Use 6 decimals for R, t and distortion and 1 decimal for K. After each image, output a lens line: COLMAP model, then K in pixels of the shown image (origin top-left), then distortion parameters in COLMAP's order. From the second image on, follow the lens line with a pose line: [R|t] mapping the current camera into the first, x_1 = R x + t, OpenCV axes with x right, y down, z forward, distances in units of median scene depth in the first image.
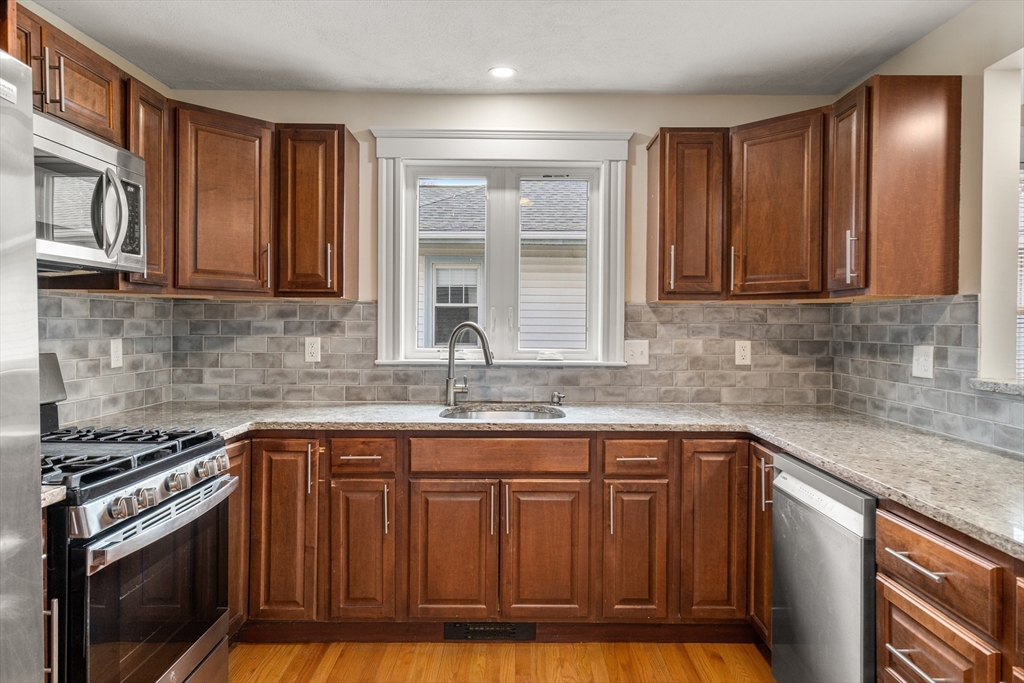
lens RADIAL K [[666.2, 0, 515.3], [0, 666.2, 336.9], [0, 0, 1]] dist [0.001784, -0.001610]
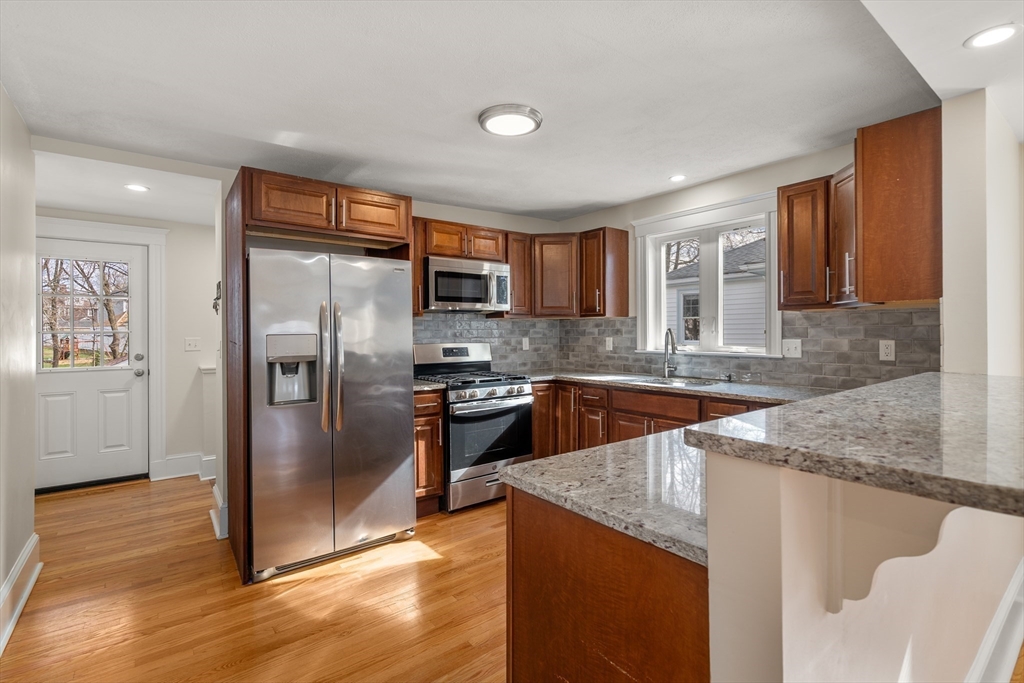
lens RADIAL K [[484.0, 0, 514.5], [0, 484.0, 337.1], [0, 0, 1]] dist [-0.003050, -0.000802]
pose [[0.606373, -0.000092, -0.795181, 0.628068], [-0.003775, 0.999988, -0.002995, 0.005338], [0.795172, 0.004818, 0.606365, -0.049868]]
